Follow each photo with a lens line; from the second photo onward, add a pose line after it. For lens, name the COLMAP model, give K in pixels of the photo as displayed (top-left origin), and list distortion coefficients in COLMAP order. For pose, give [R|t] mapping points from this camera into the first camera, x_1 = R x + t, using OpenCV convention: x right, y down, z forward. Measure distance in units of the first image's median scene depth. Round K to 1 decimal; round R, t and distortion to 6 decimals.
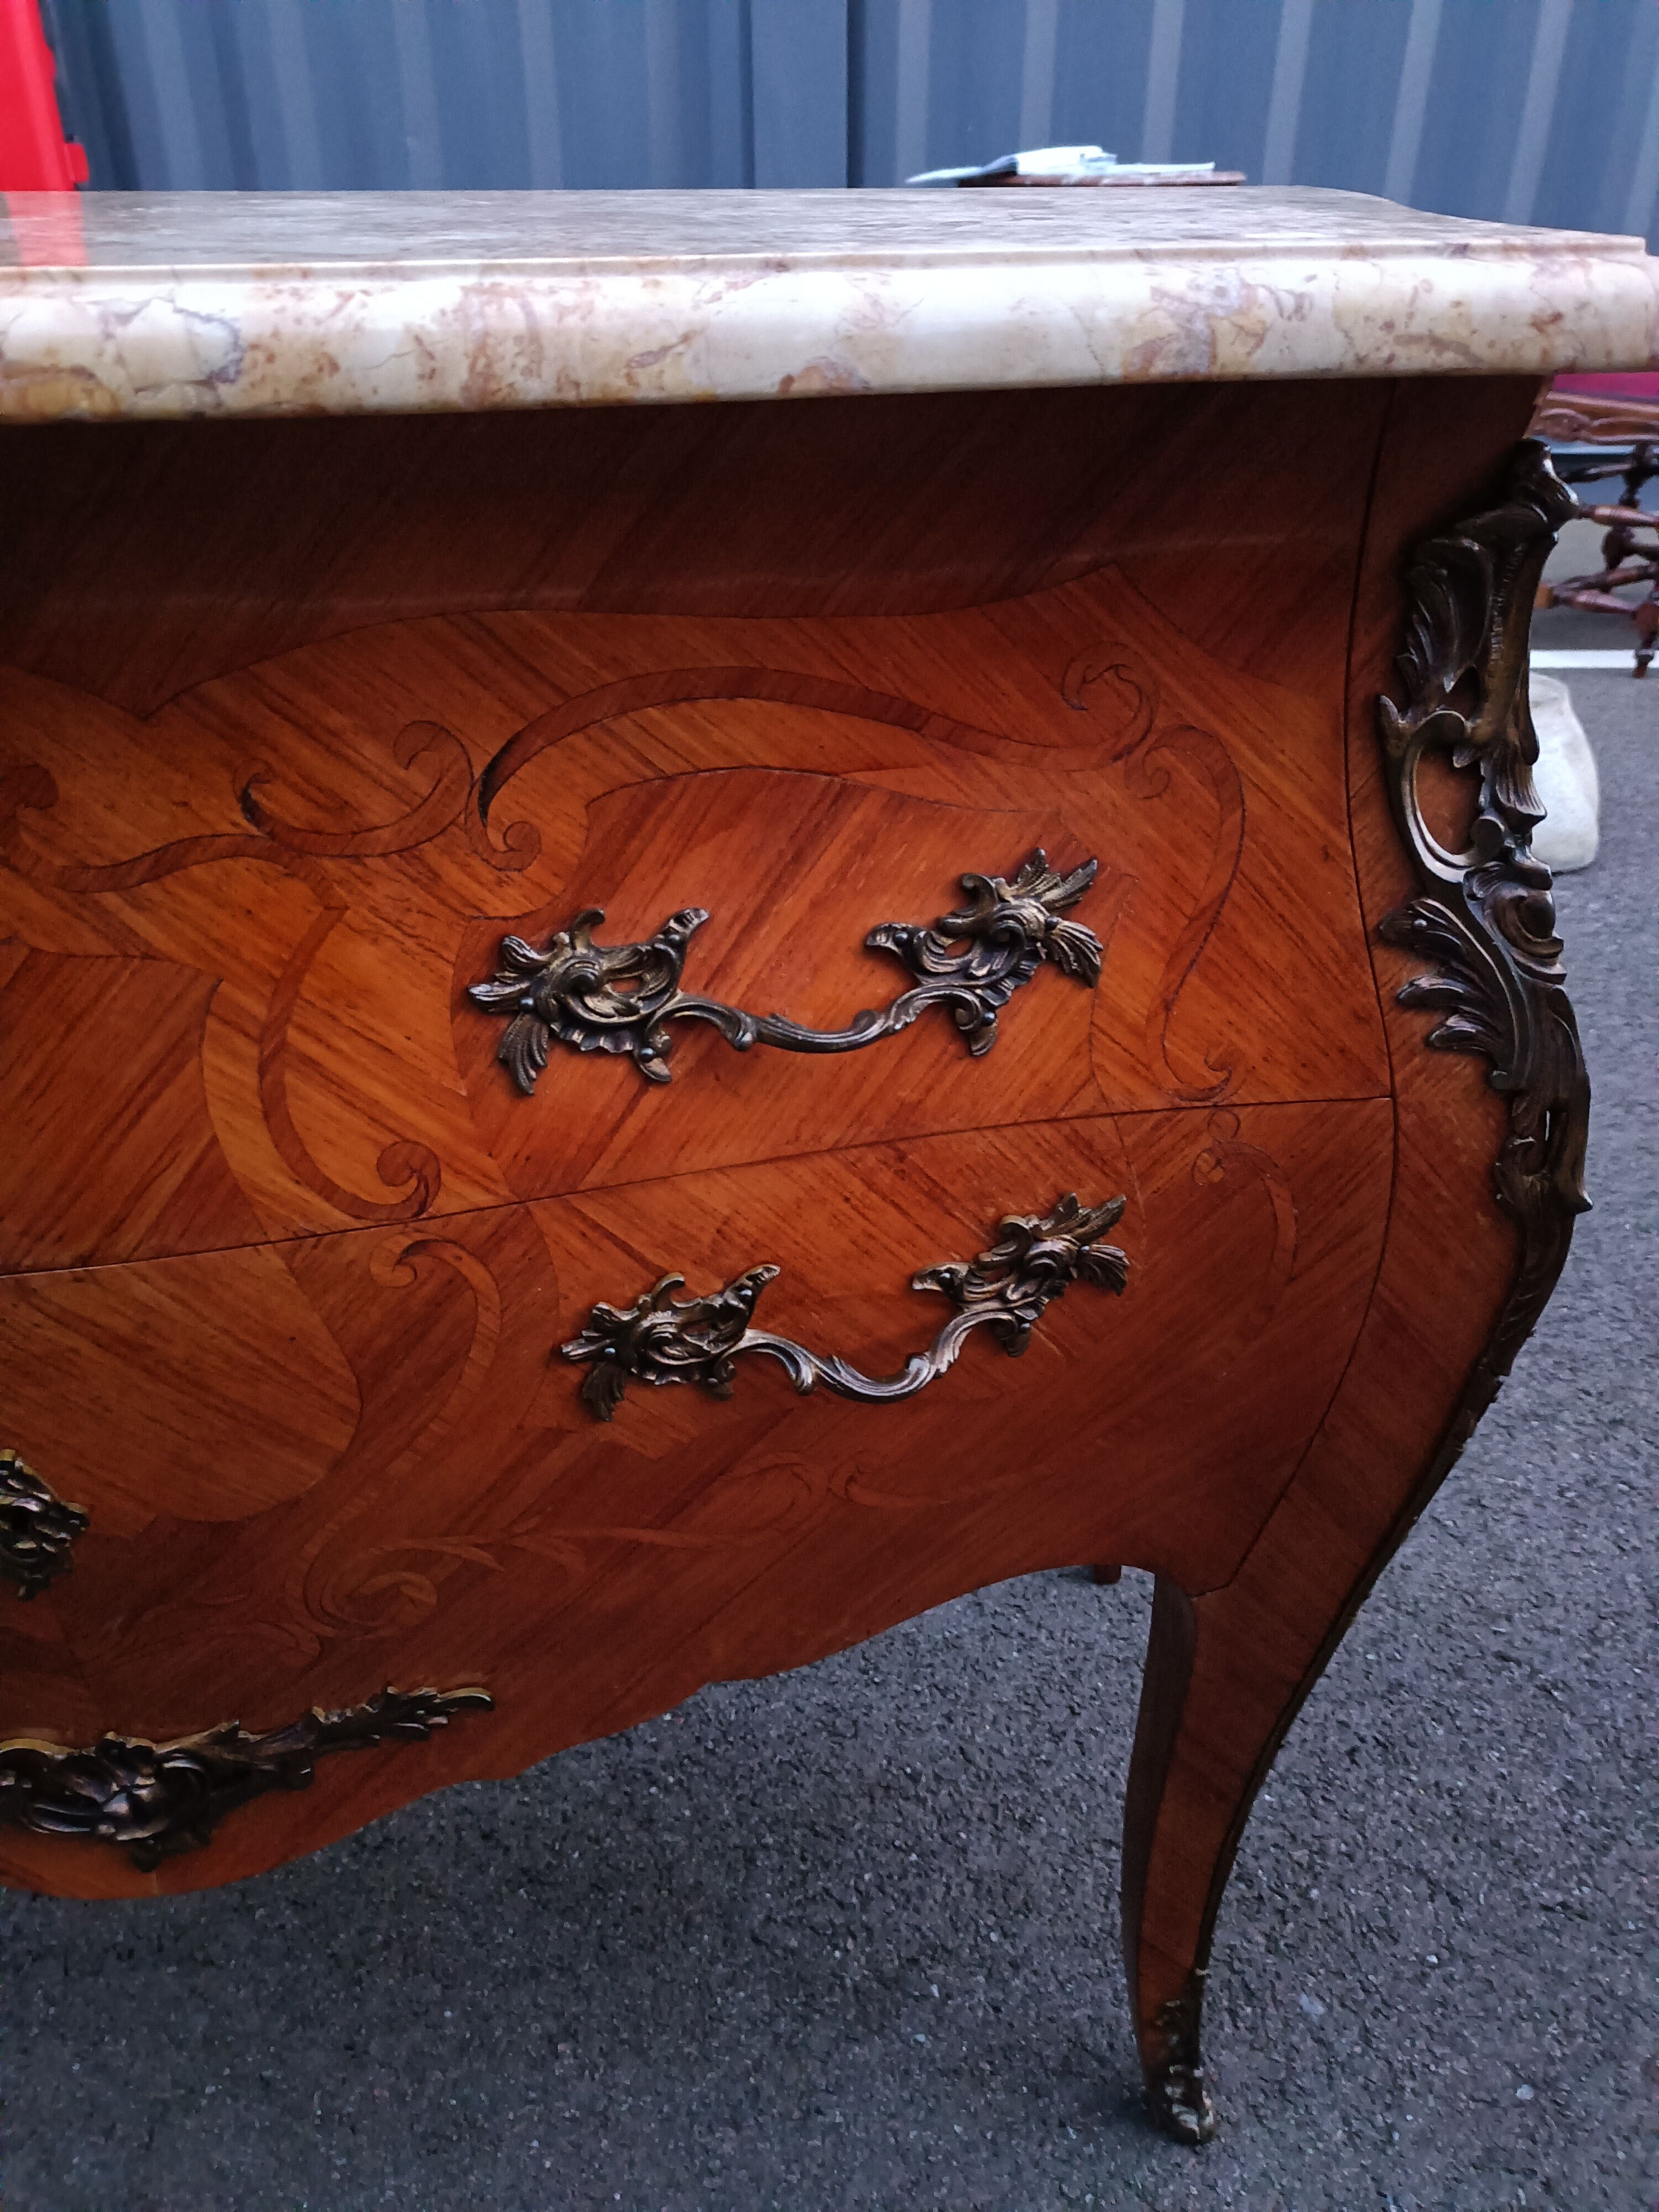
lens RADIAL K [[1670.8, 0, 829.4], [0, 1670.8, 1101.7], [0, 0, 1]] dist [0.025398, -0.017974]
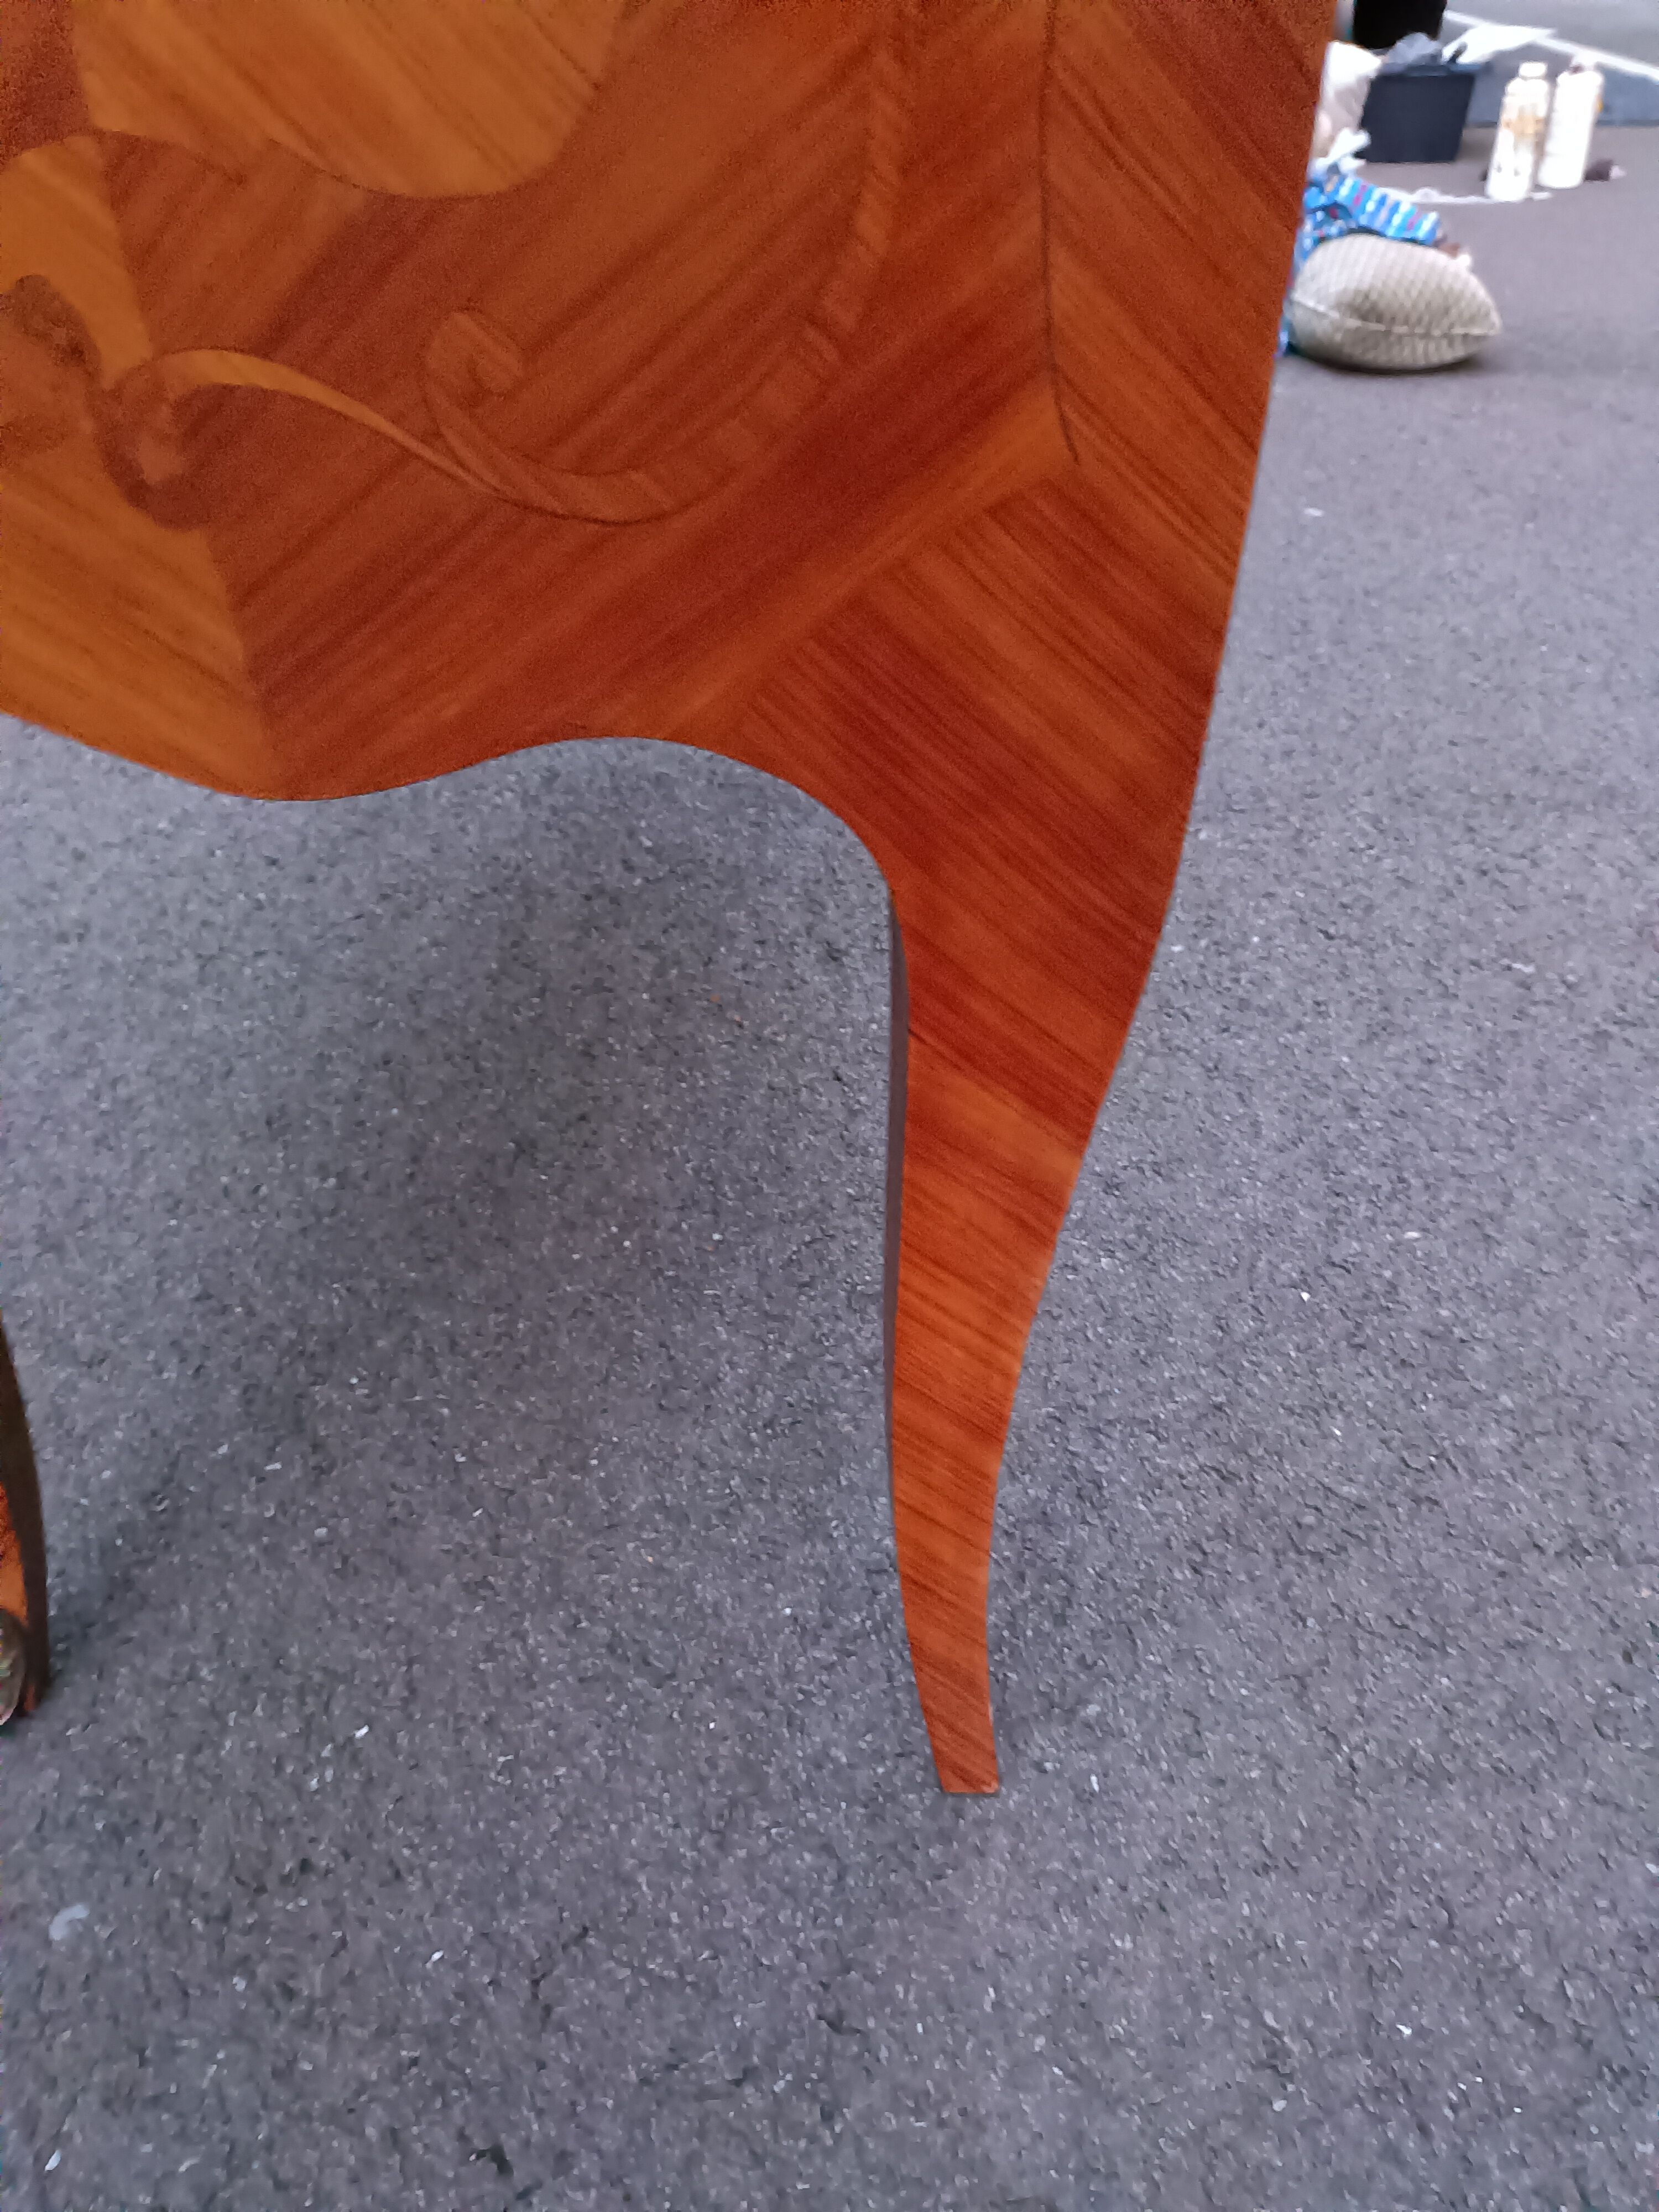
lens RADIAL K [[1670.8, 0, 808.3], [0, 1670.8, 1089.7], [0, 0, 1]] dist [0.025398, -0.017974]
pose [[-0.051897, 0.585927, -0.808700, 0.627016], [-0.491602, 0.689890, 0.531393, -0.161224], [0.869272, 0.425136, 0.252240, 0.989242]]
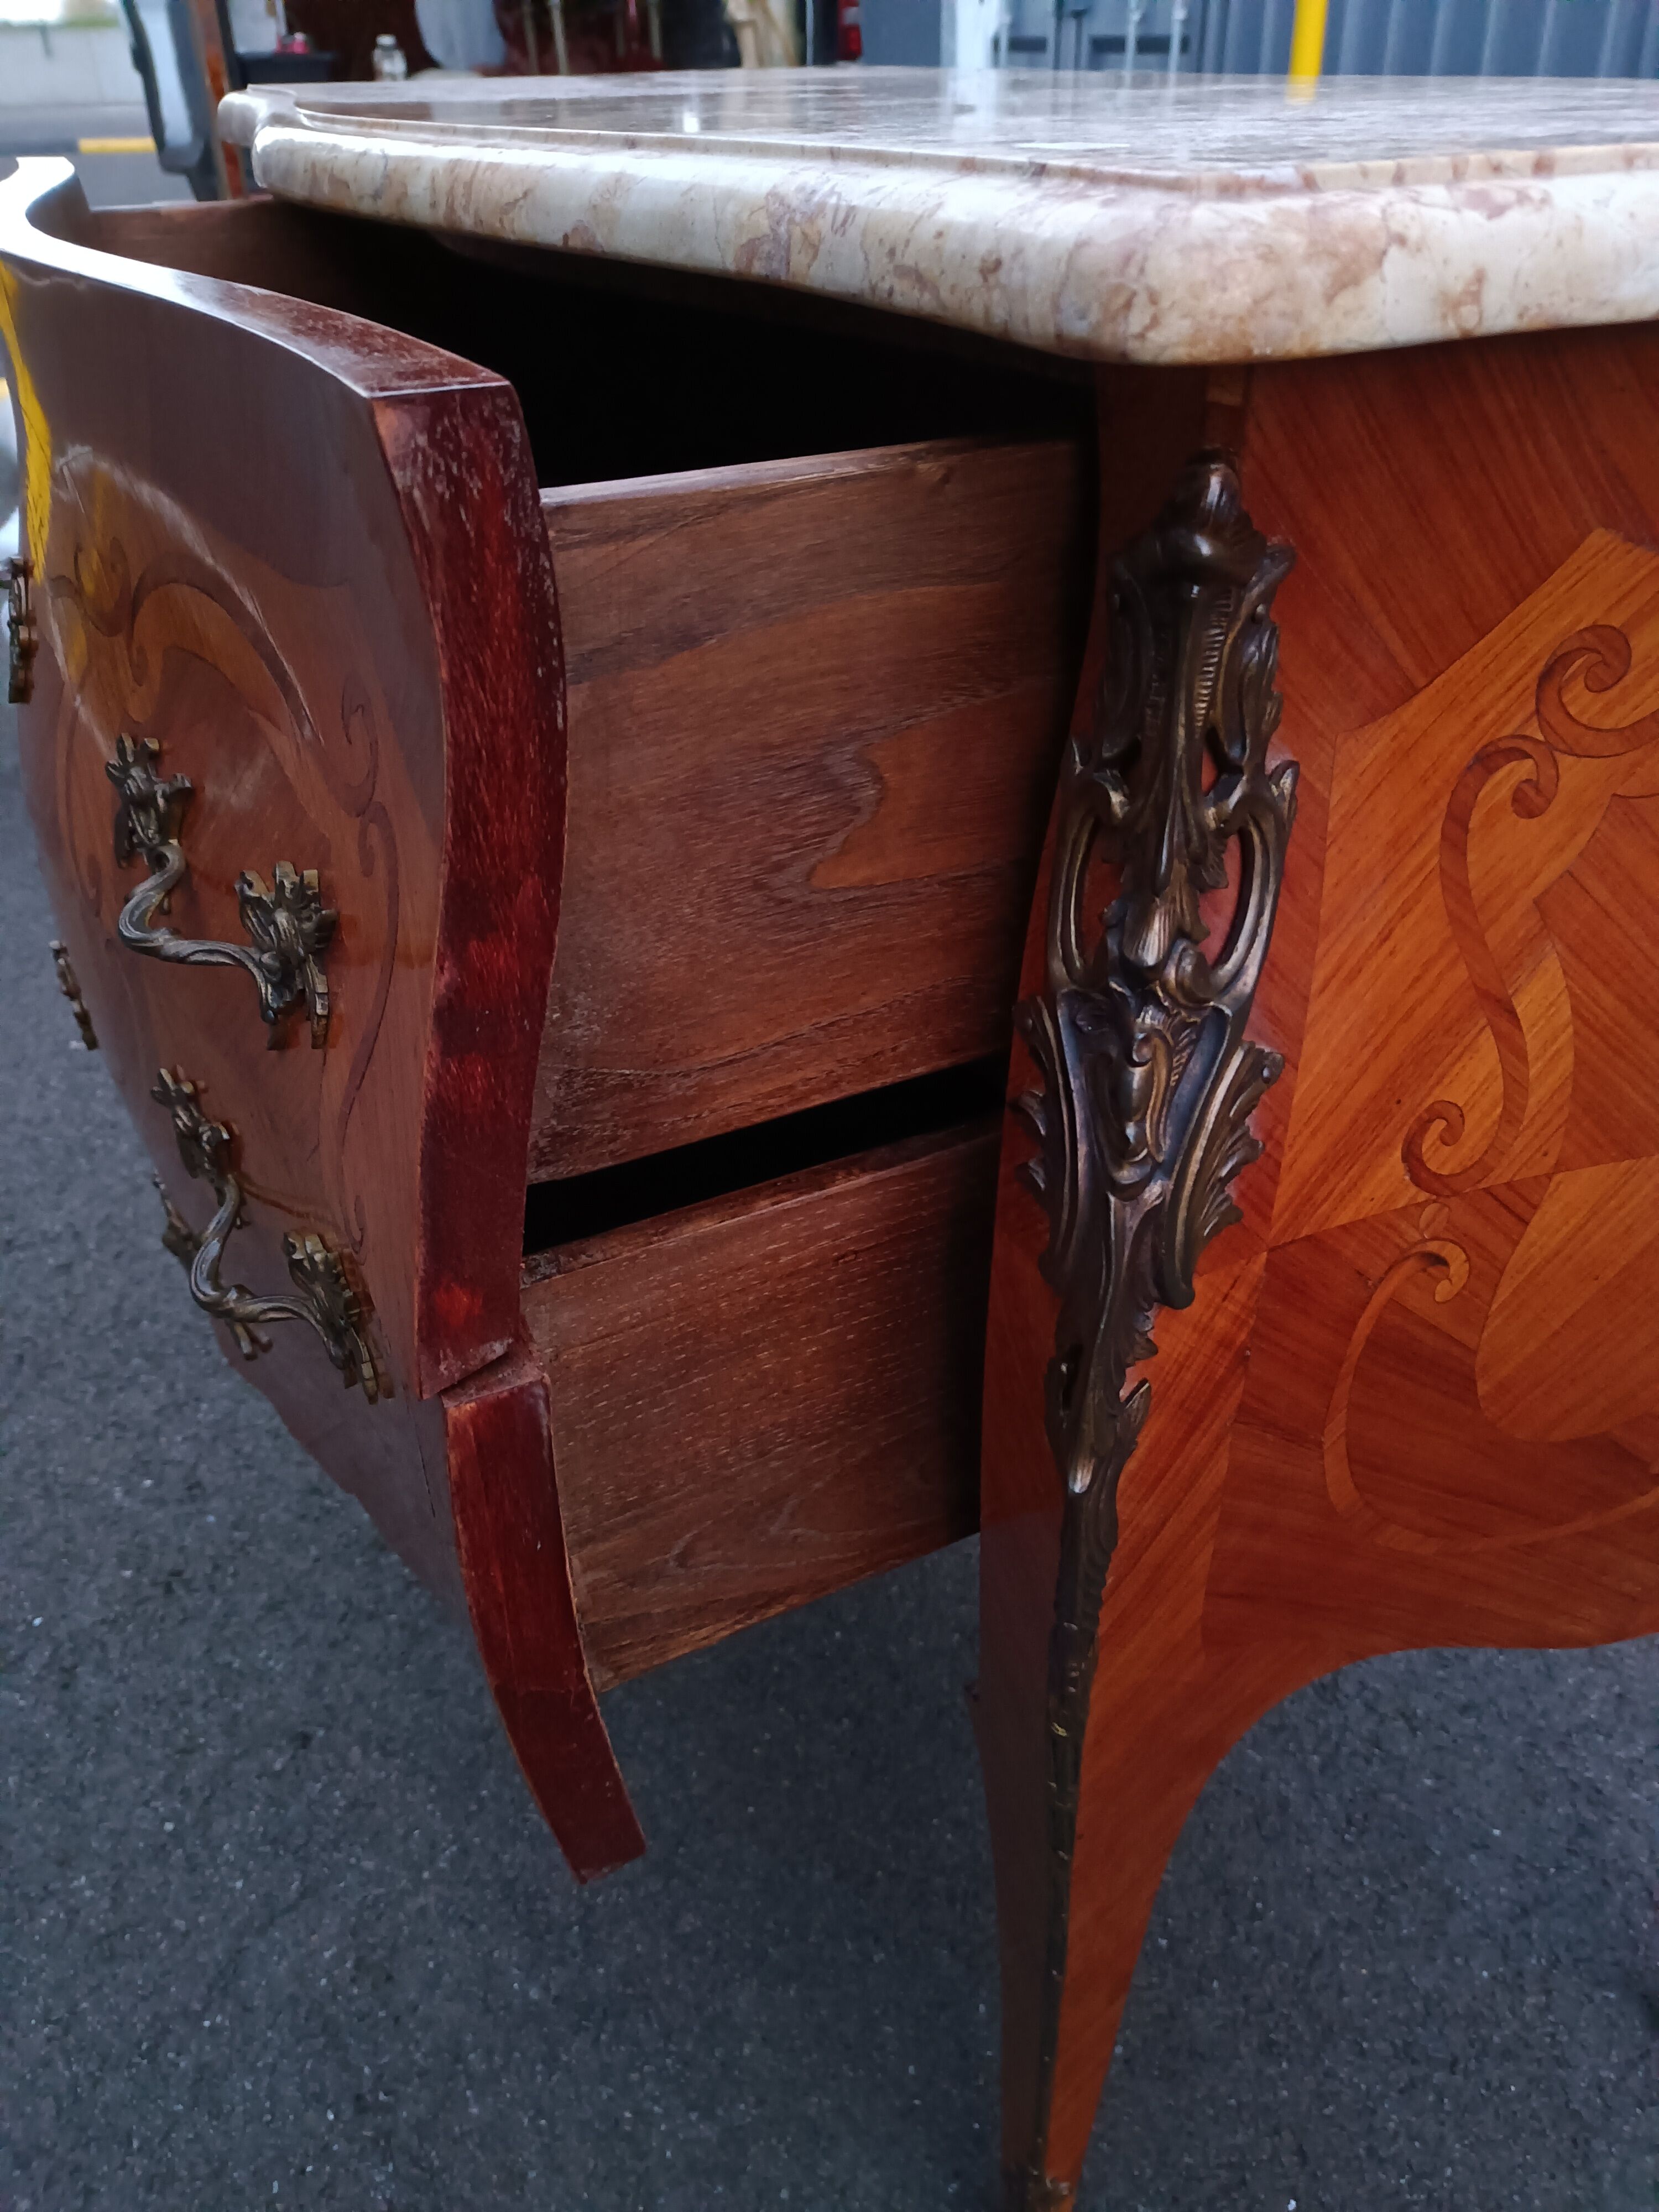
lens RADIAL K [[1670.8, 0, 807.4], [0, 1670.8, 1103.3], [0, 0, 1]] dist [0.025398, -0.017974]
pose [[0.335451, 0.501903, -0.797224, 0.552948], [-0.456076, 0.826997, 0.328741, -0.164148], [0.824298, 0.253318, 0.506322, 0.288044]]
